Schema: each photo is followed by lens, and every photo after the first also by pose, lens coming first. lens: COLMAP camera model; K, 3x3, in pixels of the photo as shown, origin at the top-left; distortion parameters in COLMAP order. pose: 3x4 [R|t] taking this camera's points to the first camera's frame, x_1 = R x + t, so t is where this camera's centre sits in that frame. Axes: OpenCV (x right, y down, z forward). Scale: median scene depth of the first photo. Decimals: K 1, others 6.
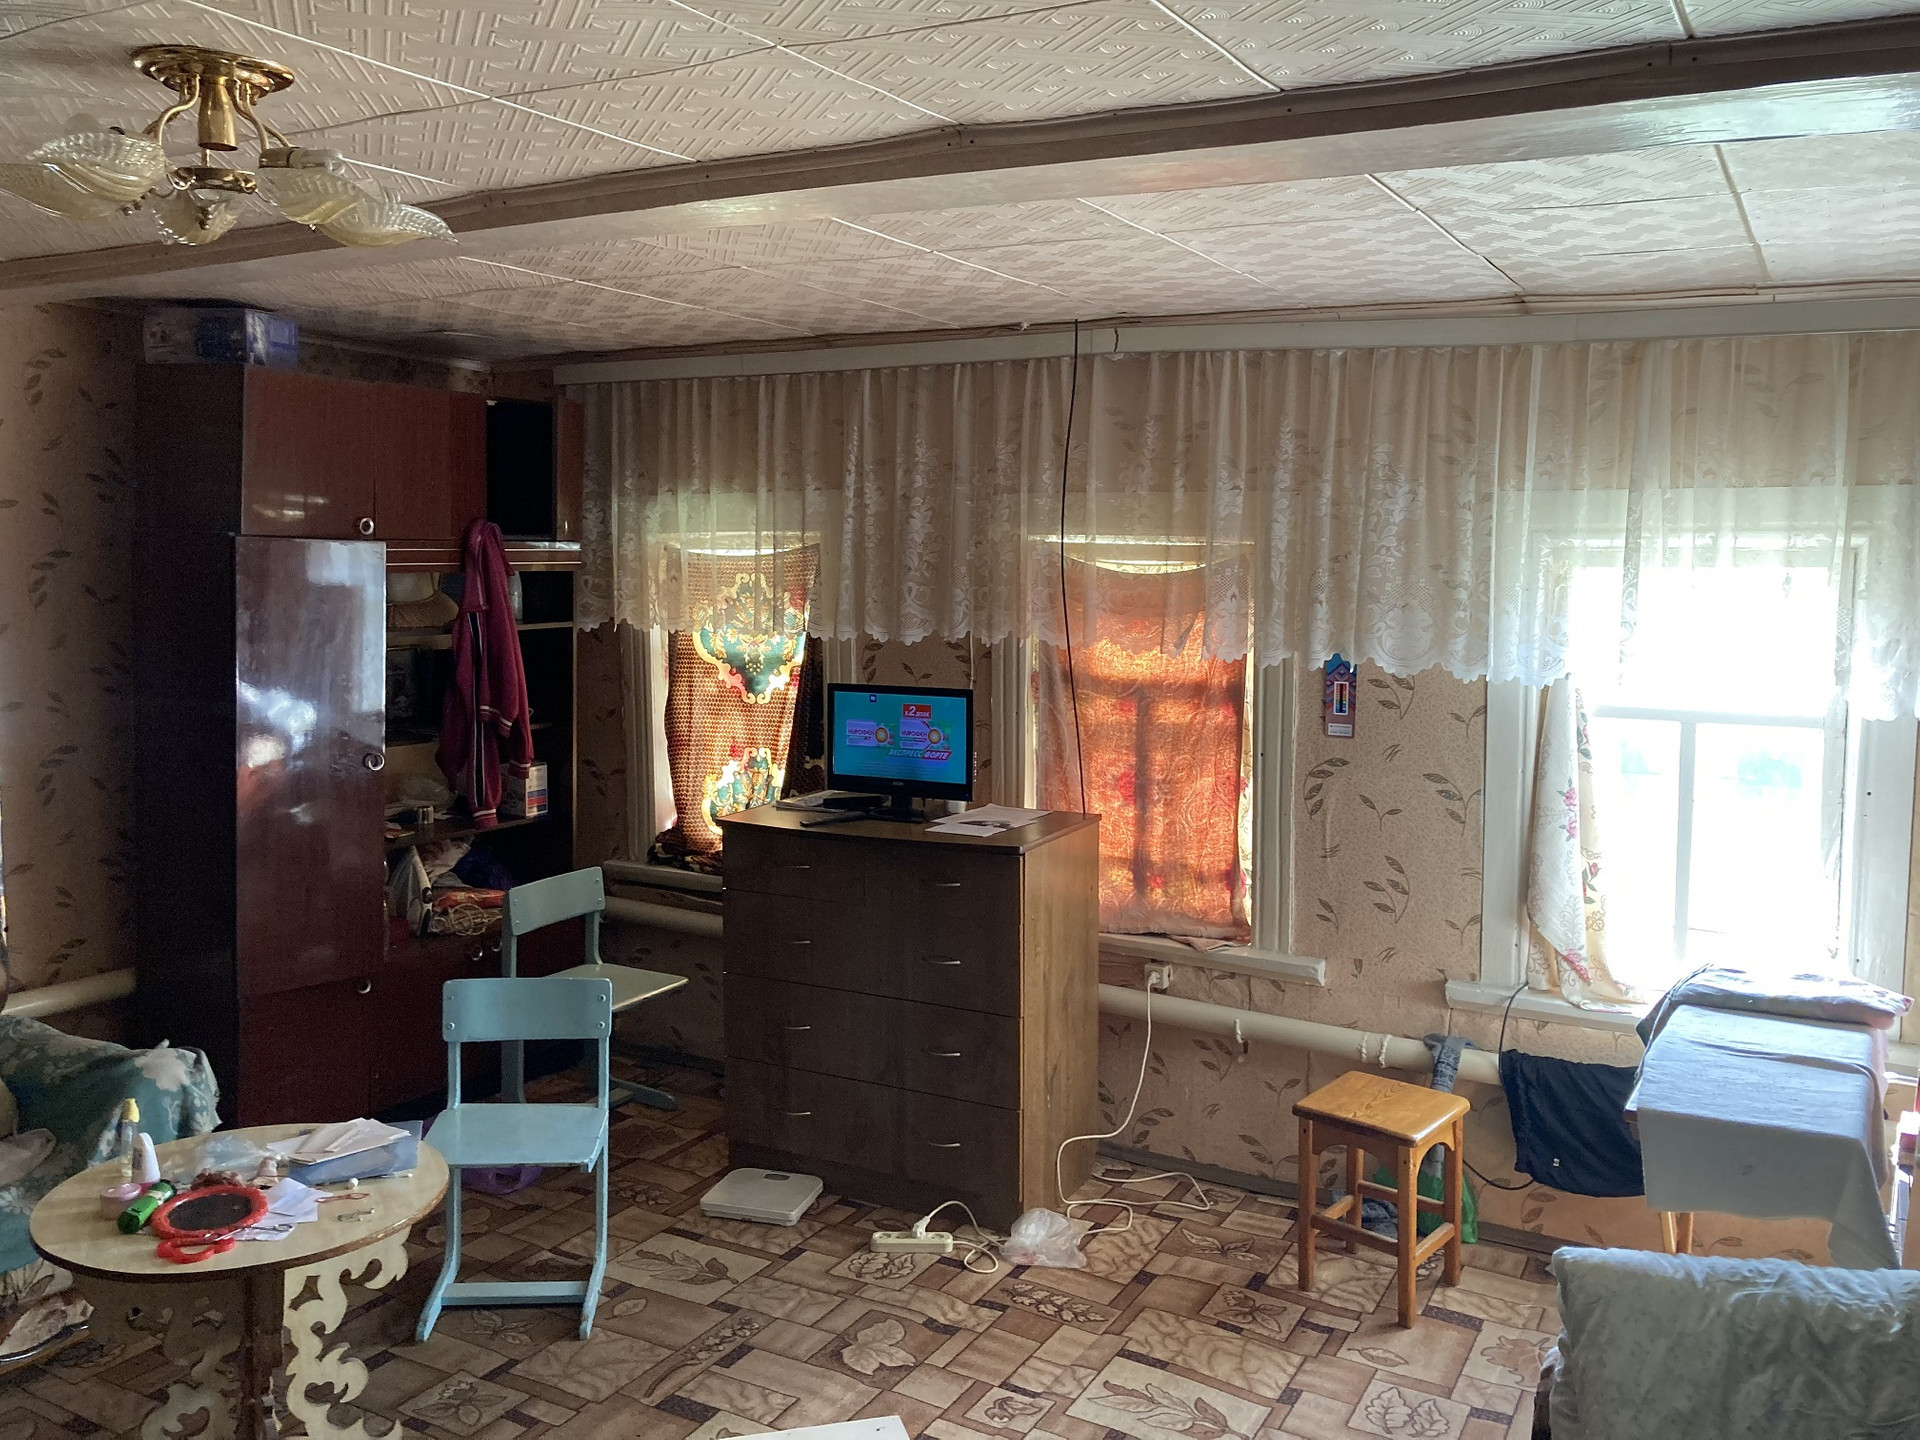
lens RADIAL K [[1610.5, 0, 961.2], [0, 1610.5, 684.4], [0, 0, 1]] dist [0.029495, -0.013909]
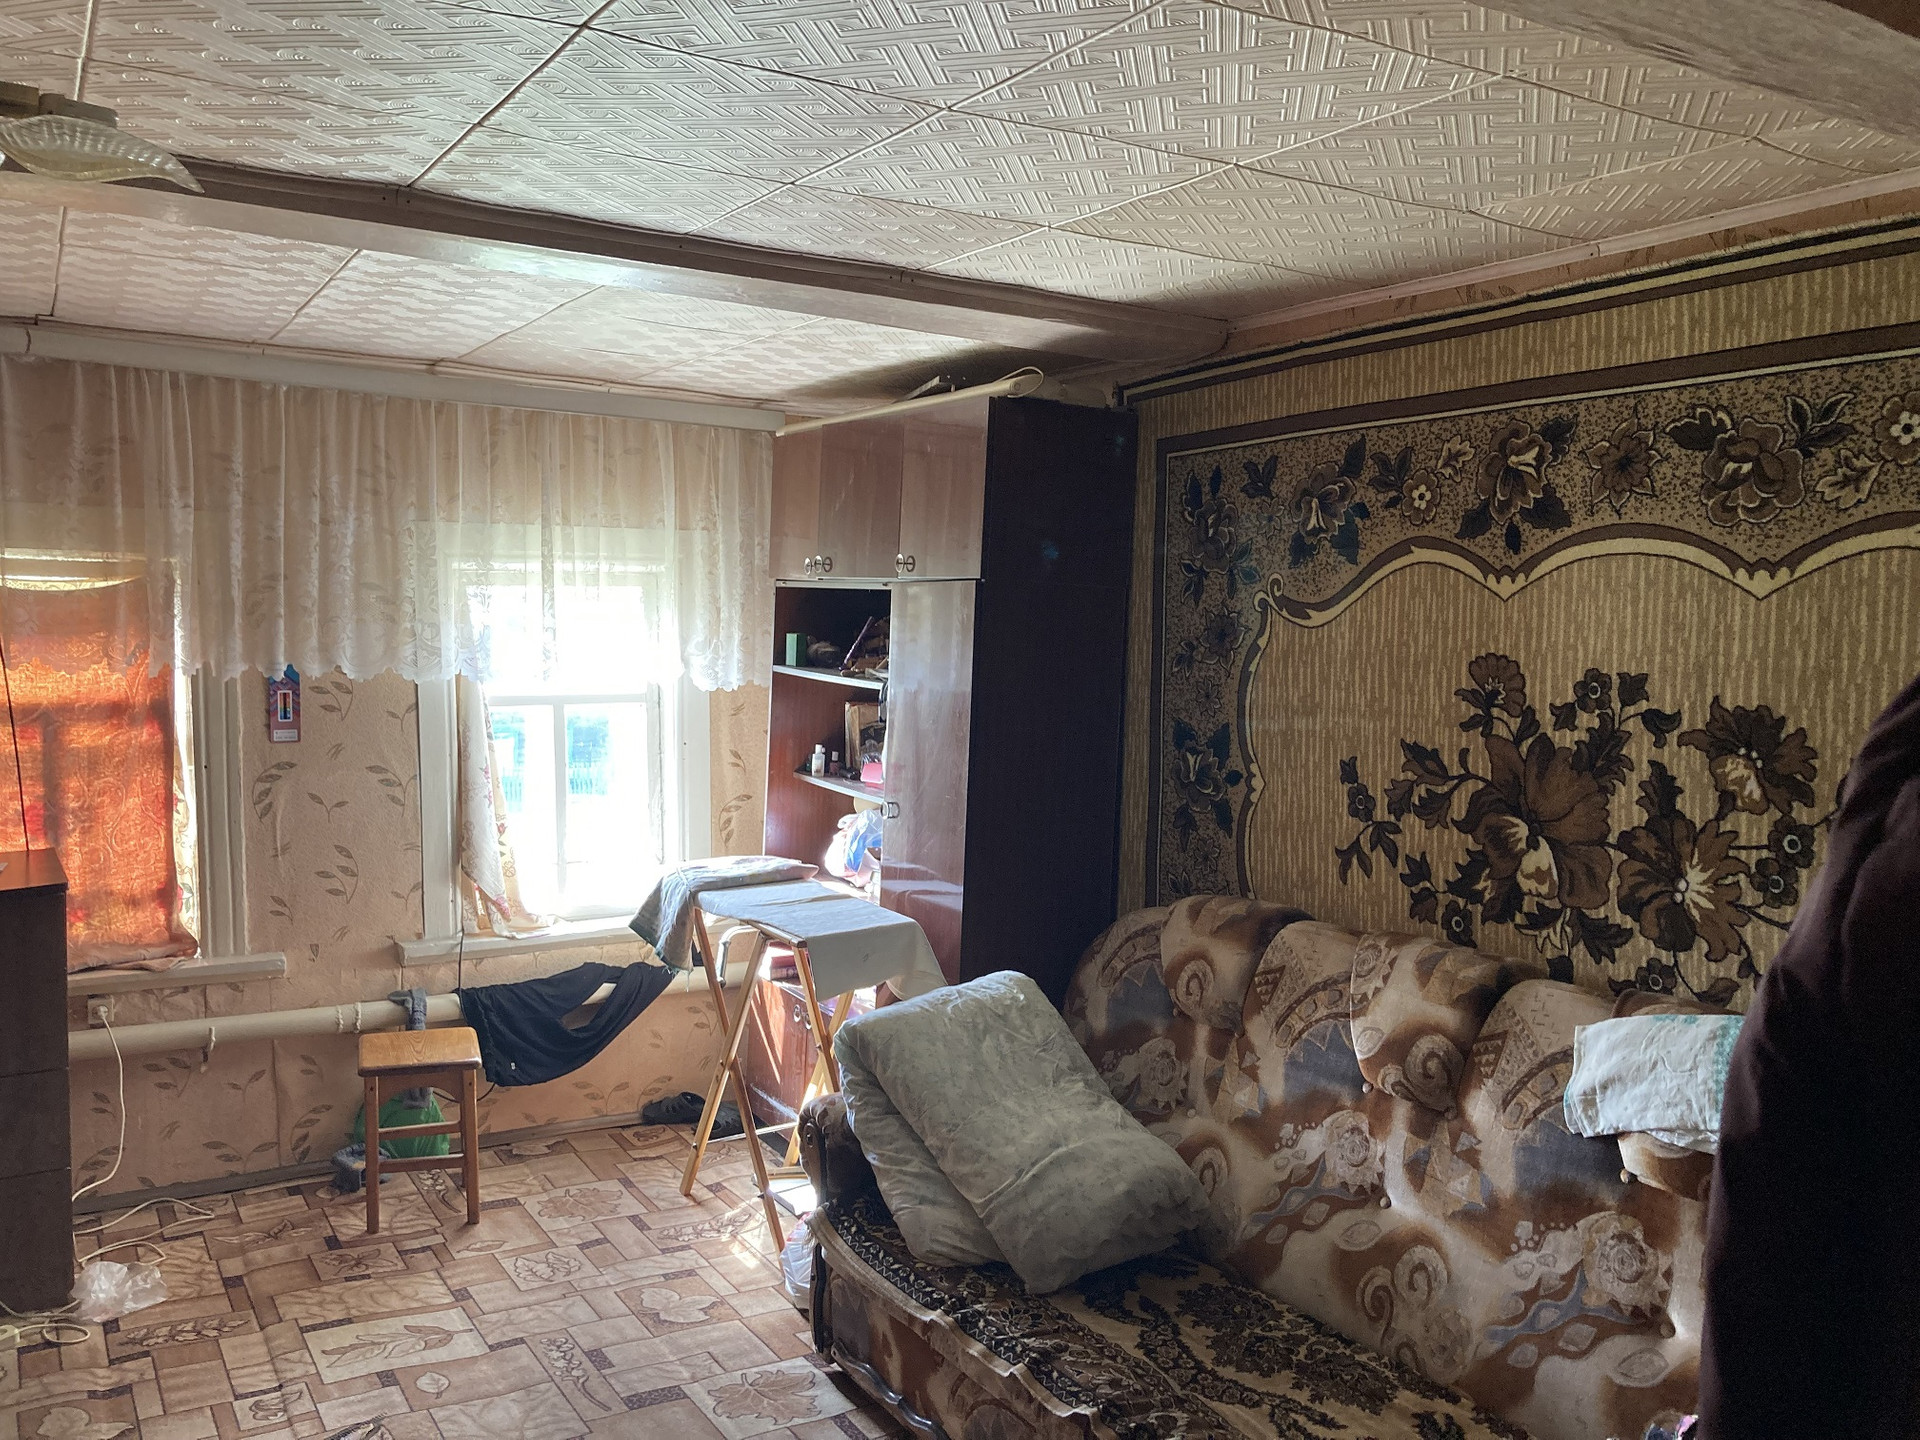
lens RADIAL K [[1551.2, 0, 958.2], [0, 1551.2, 684.7], [0, 0, 1]] dist [0.012615, -0.005367]
pose [[0.492512, -0.046351, 0.869071, -0.456940], [0.069993, 0.997456, 0.013532, 0.012005], [-0.867487, 0.054164, 0.494503, 0.096822]]
